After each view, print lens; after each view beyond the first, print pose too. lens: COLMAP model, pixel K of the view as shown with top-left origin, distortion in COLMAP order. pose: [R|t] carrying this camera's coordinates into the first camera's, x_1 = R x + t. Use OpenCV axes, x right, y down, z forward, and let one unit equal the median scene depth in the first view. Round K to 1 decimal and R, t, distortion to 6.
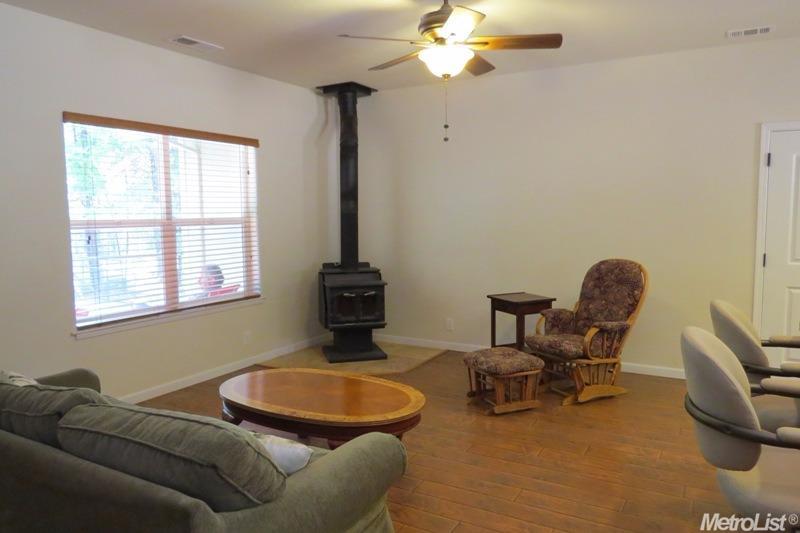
lens RADIAL K [[573.6, 0, 403.6], [0, 573.6, 265.0], [0, 0, 1]] dist [-0.019747, 0.002753]
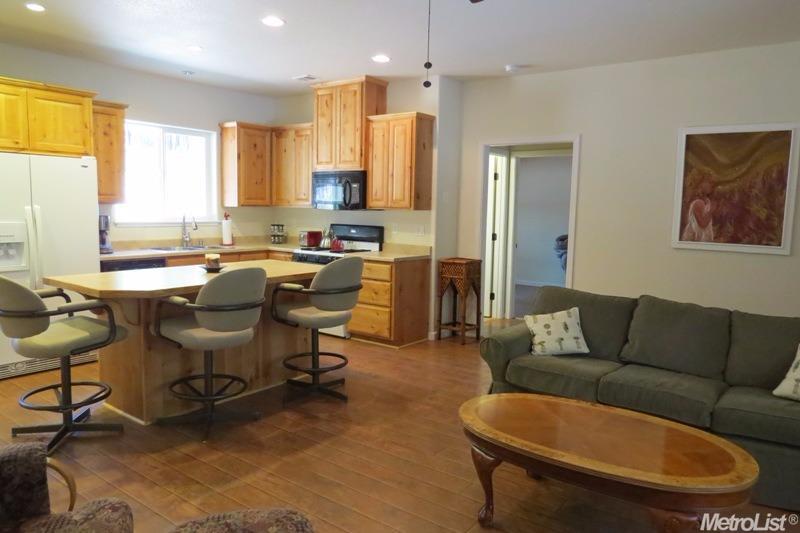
lens RADIAL K [[573.6, 0, 403.6], [0, 573.6, 265.0], [0, 0, 1]] dist [-0.019747, 0.002753]
pose [[-0.993164, -0.028915, 0.113093, 0.020707], [-0.006307, 0.980712, 0.195359, -0.112702], [-0.116560, 0.193310, -0.974189, 1.243665]]
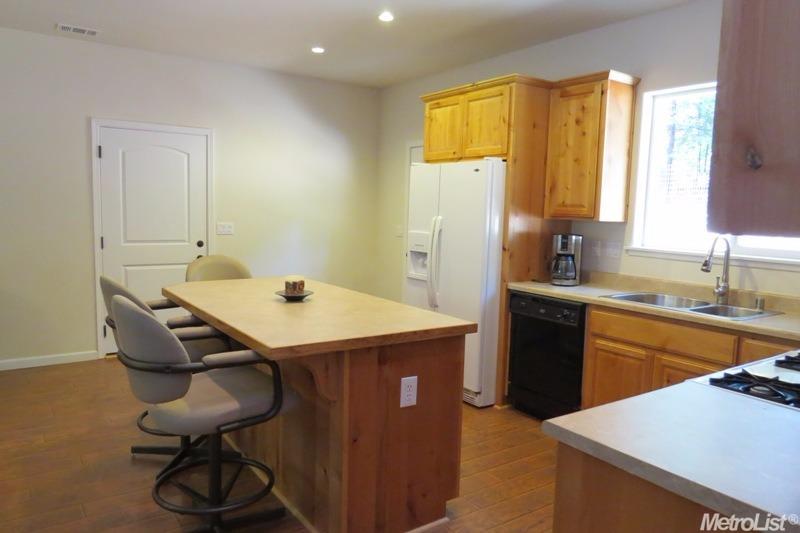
lens RADIAL K [[573.6, 0, 403.6], [0, 573.6, 265.0], [0, 0, 1]] dist [-0.019747, 0.002753]
pose [[0.425075, -0.069412, 0.902493, -0.120024], [0.054754, 0.997201, 0.050907, 0.010098], [-0.903500, 0.027776, 0.427686, -0.001942]]
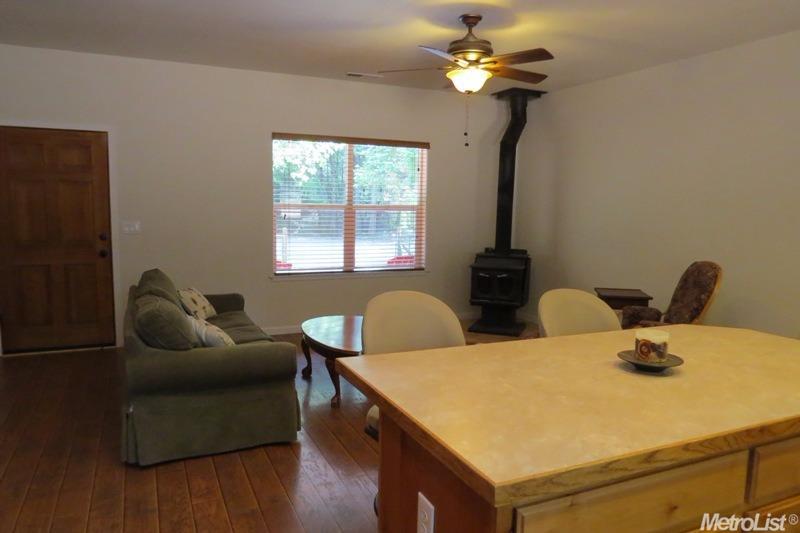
lens RADIAL K [[573.6, 0, 403.6], [0, 573.6, 265.0], [0, 0, 1]] dist [-0.019747, 0.002753]
pose [[0.811822, 0.089389, -0.577022, 0.518193], [-0.079966, 0.995922, 0.041777, -0.003802], [0.578404, 0.012227, 0.815659, -0.048015]]
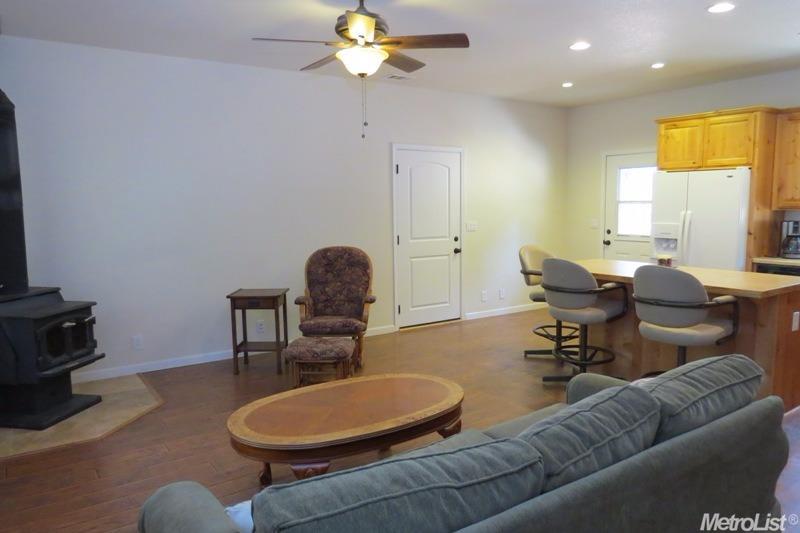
lens RADIAL K [[573.6, 0, 403.6], [0, 573.6, 265.0], [0, 0, 1]] dist [-0.019747, 0.002753]
pose [[0.427192, -0.092366, 0.899431, -0.644288], [0.089220, 0.994220, 0.059725, -0.031162], [-0.899748, 0.054733, 0.432964, 0.372543]]
